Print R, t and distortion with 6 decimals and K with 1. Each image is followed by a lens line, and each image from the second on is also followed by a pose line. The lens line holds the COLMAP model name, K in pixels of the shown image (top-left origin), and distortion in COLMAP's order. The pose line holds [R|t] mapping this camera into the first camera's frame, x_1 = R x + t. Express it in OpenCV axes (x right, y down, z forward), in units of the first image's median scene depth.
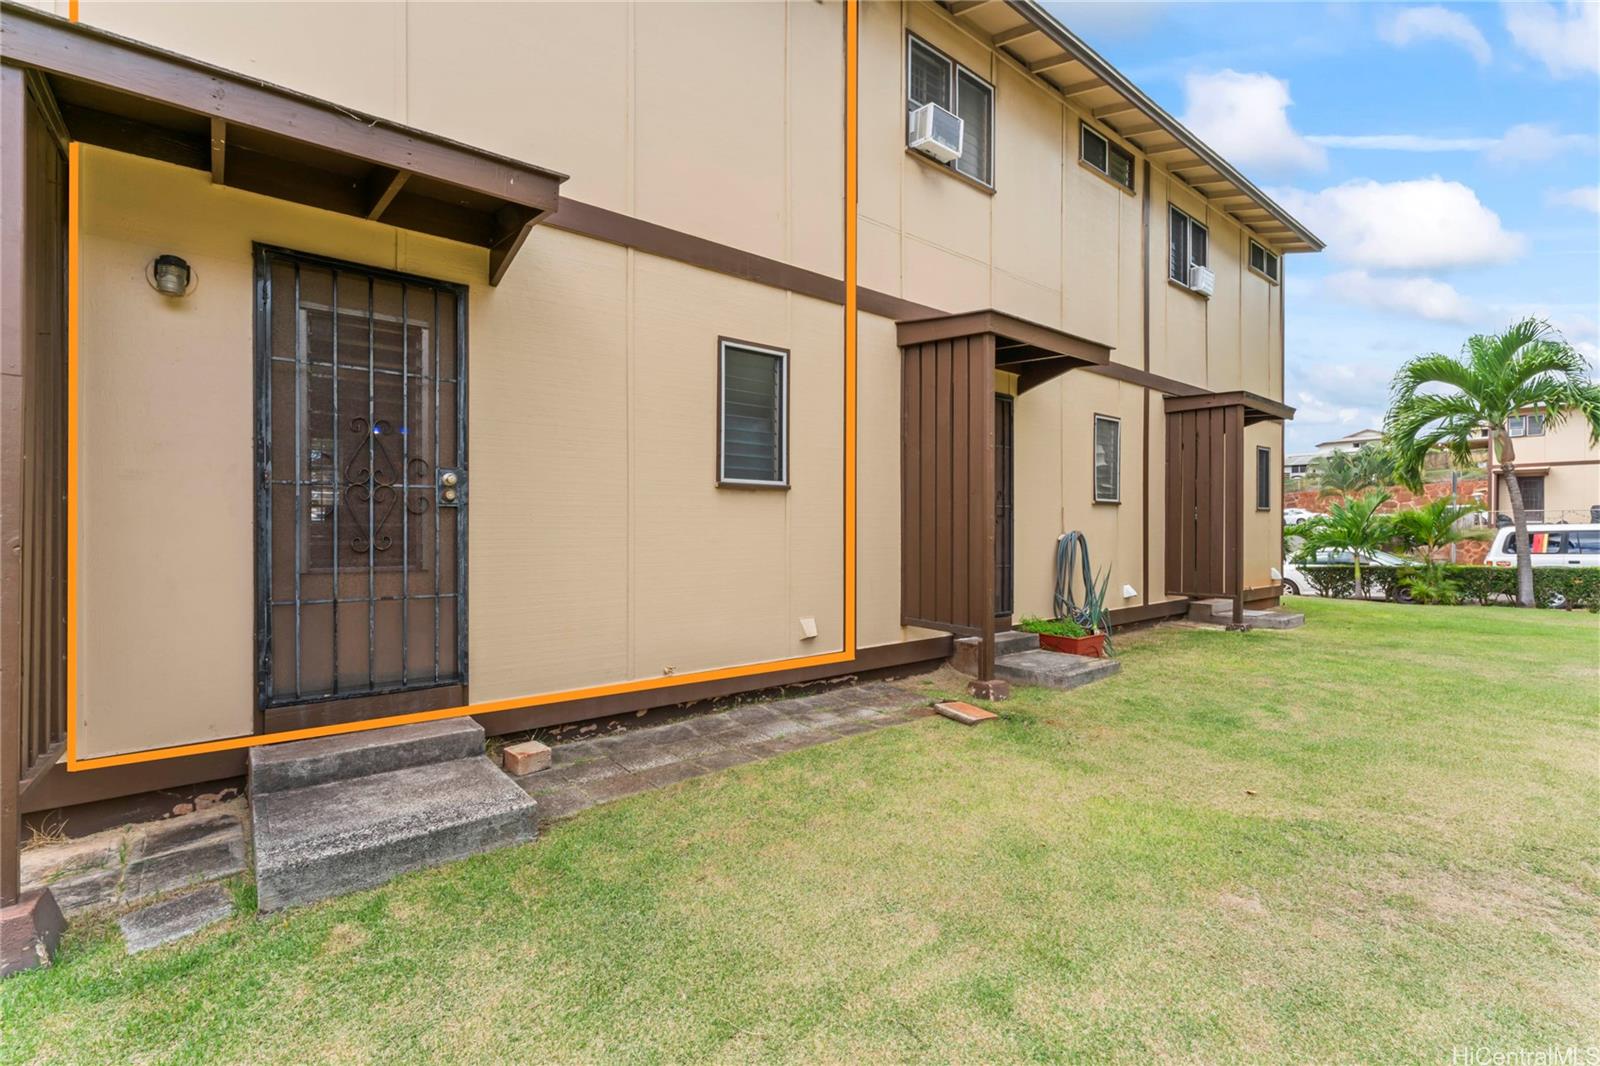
lens RADIAL K [[745.7, 0, 798.1], [0, 745.7, 530.1], [0, 0, 1]] dist [0.002631, 0.000139]
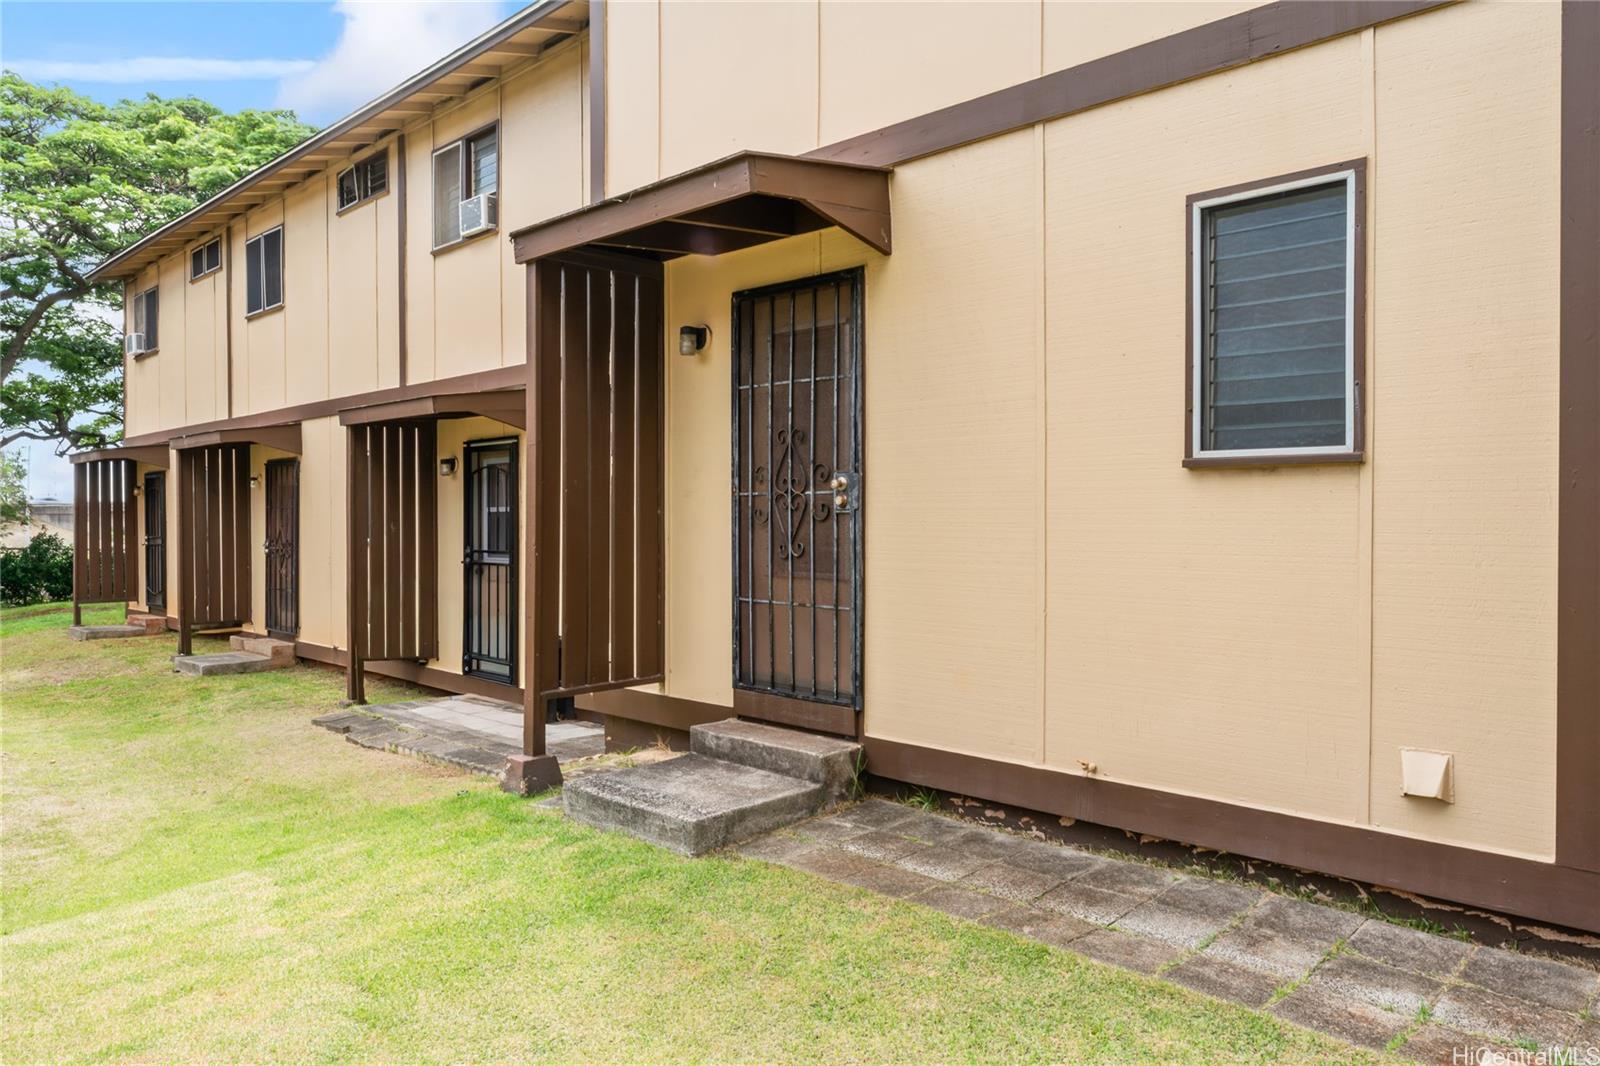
lens RADIAL K [[1096.1, 0, 799.1], [0, 1096.1, 528.3], [0, 0, 1]] dist [0.007486, 0.001265]
pose [[0.089740, 0.007521, -0.995937, 0.786941], [-0.006359, 0.999955, 0.006979, -0.019066], [0.995945, 0.005707, 0.089784, 0.733488]]
